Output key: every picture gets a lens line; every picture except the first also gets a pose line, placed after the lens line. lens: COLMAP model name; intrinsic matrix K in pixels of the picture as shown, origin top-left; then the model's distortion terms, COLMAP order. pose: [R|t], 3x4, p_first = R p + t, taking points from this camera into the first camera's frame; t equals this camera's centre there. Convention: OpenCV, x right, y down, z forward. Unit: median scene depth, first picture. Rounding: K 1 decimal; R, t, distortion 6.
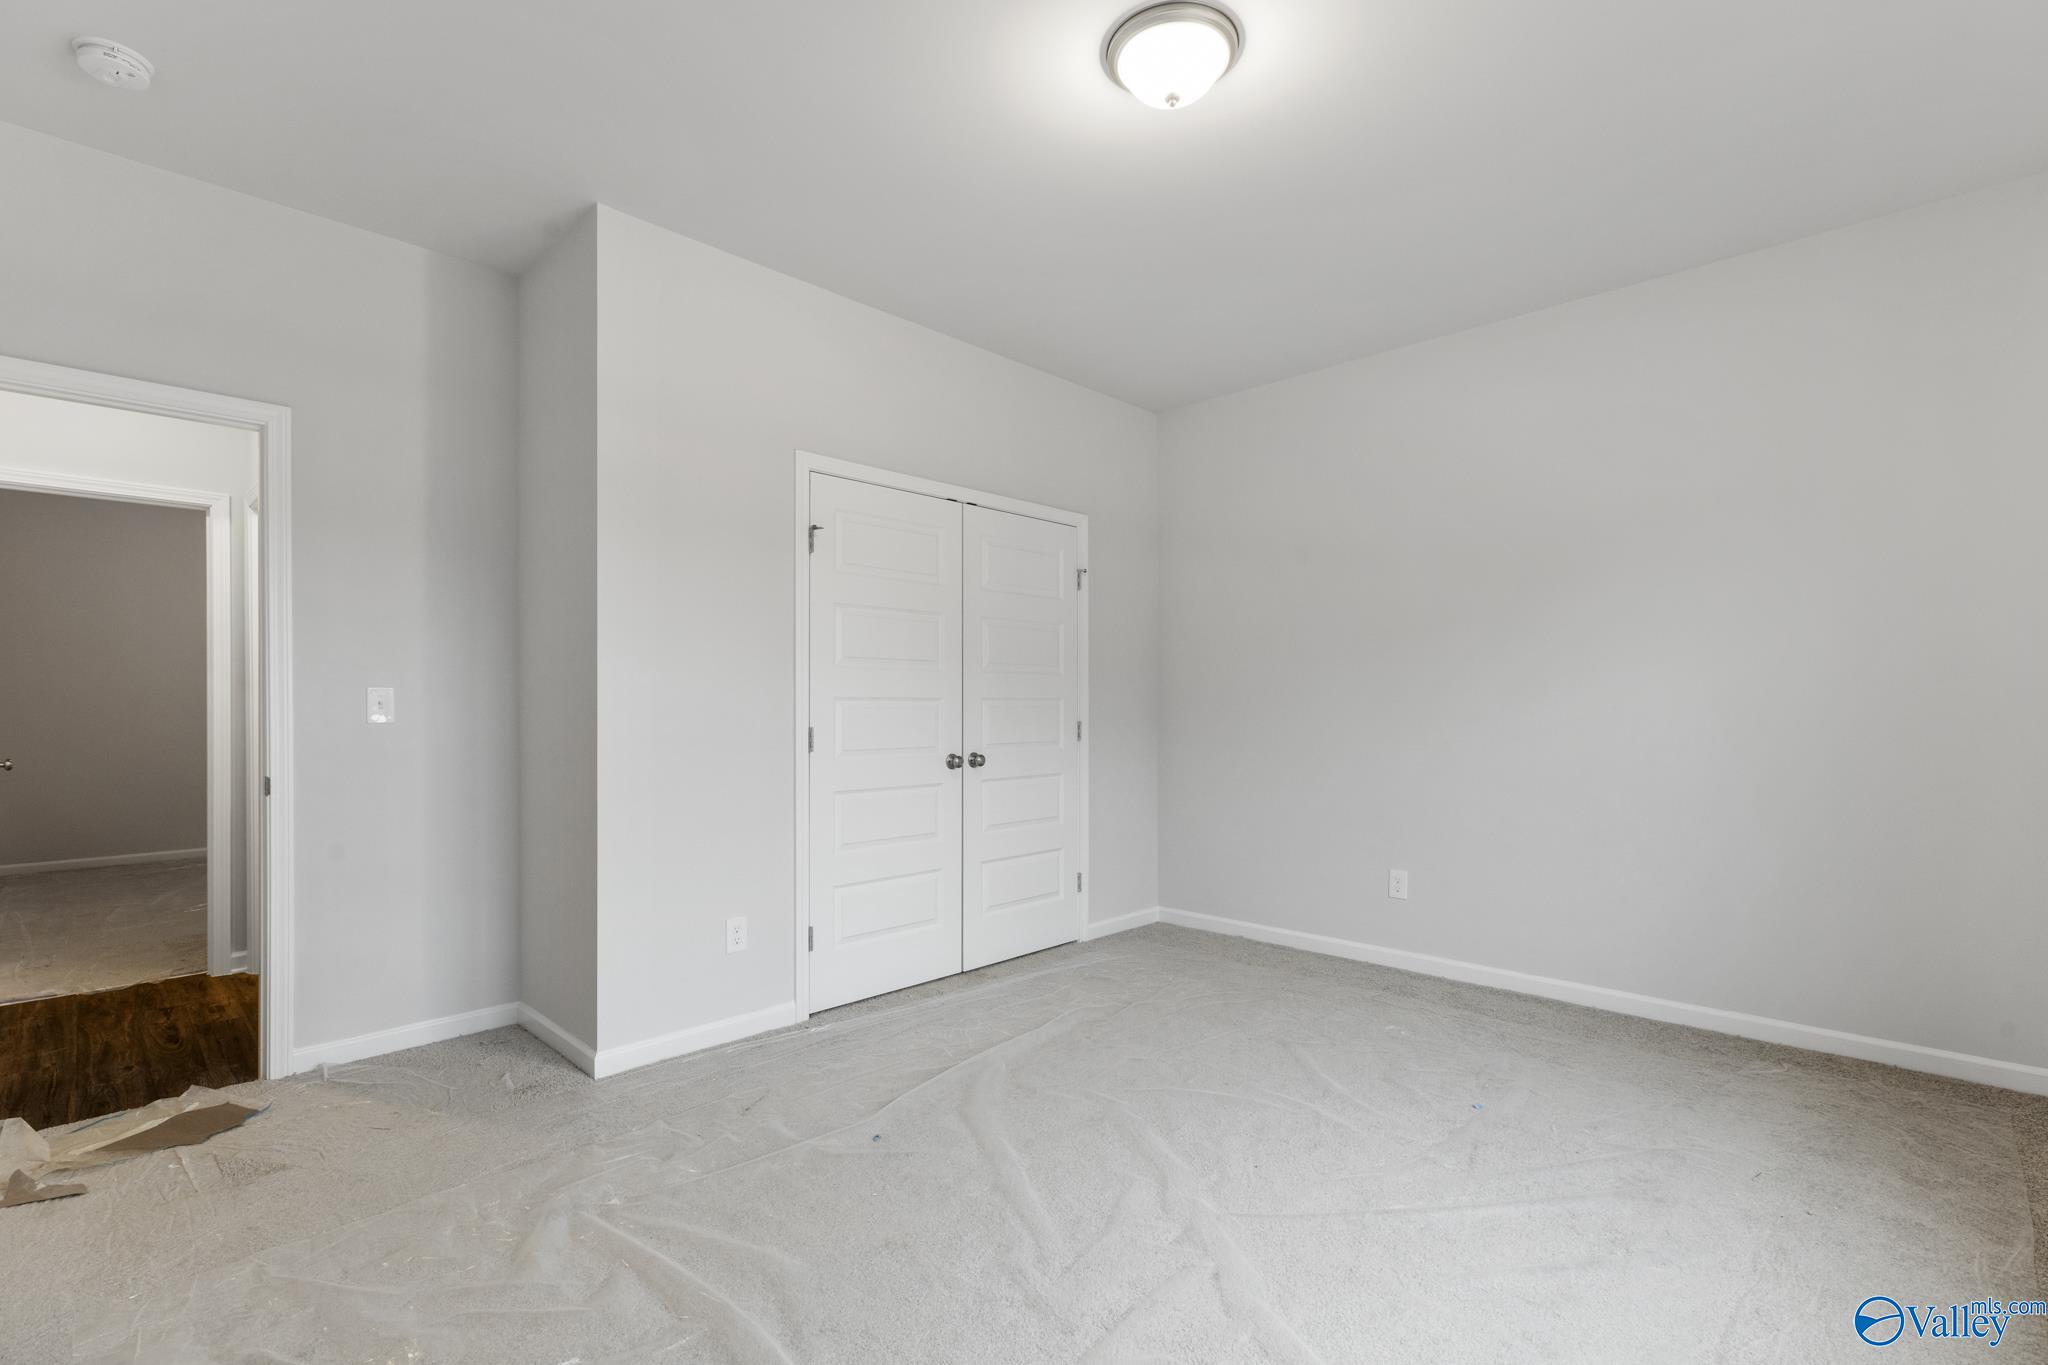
lens RADIAL K [[925.7, 0, 1034.1], [0, 925.7, 690.8], [0, 0, 1]] dist [0.001607, 0.000310]
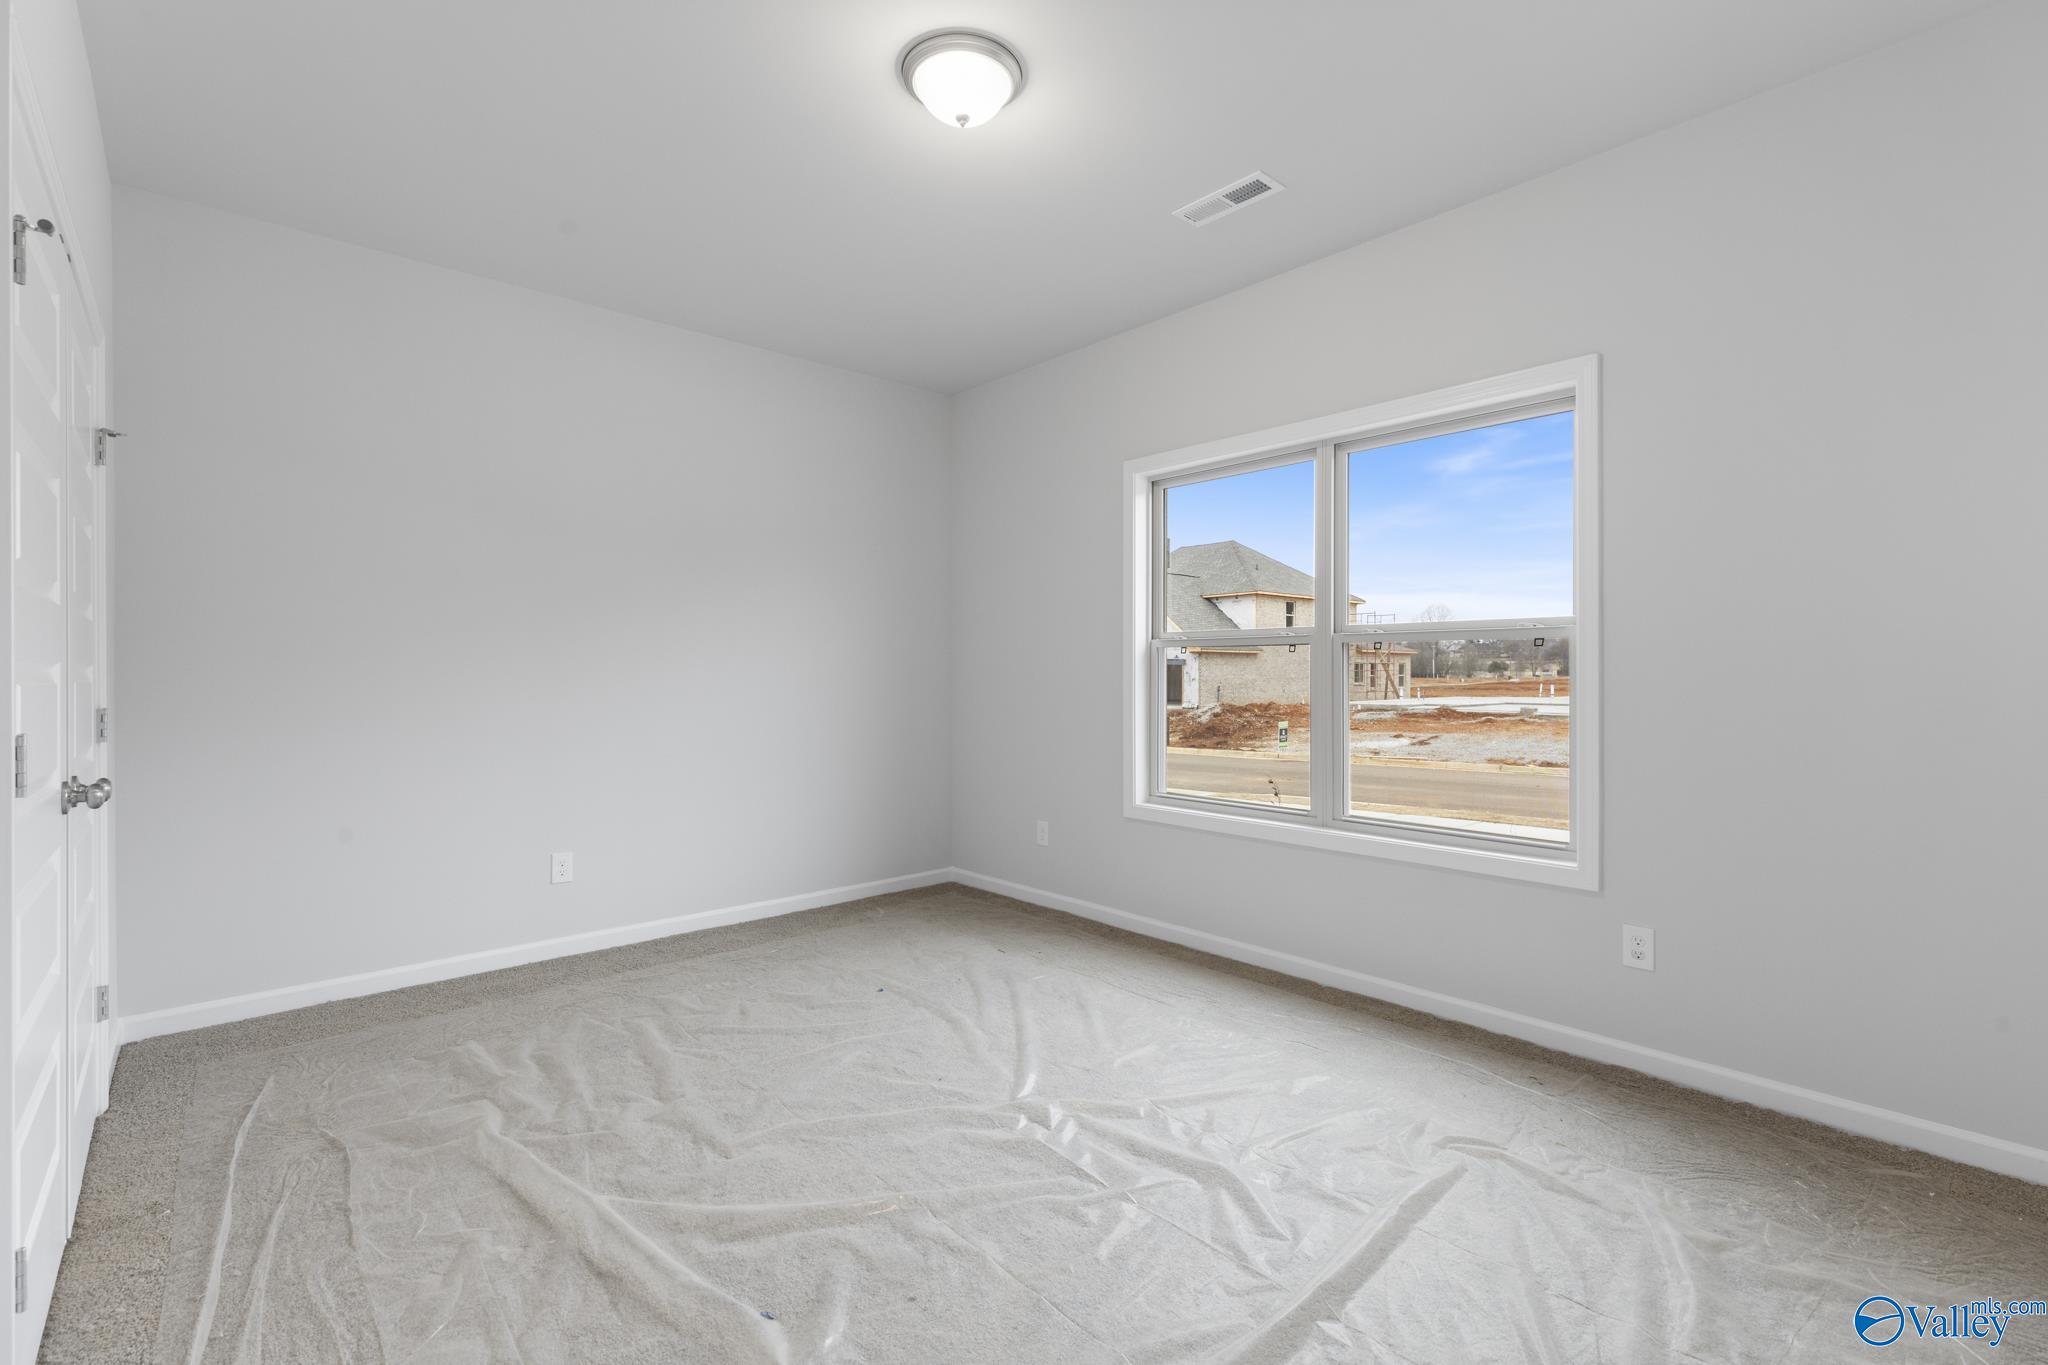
lens RADIAL K [[906.3, 0, 1026.2], [0, 906.3, 673.3], [0, 0, 1]] dist [-0.000417, -0.000116]
pose [[0.062095, 0.004795, 0.998059, -0.554260], [-0.016278, 0.999860, -0.003791, 0.006899], [-0.997938, -0.016011, 0.062164, 0.524309]]
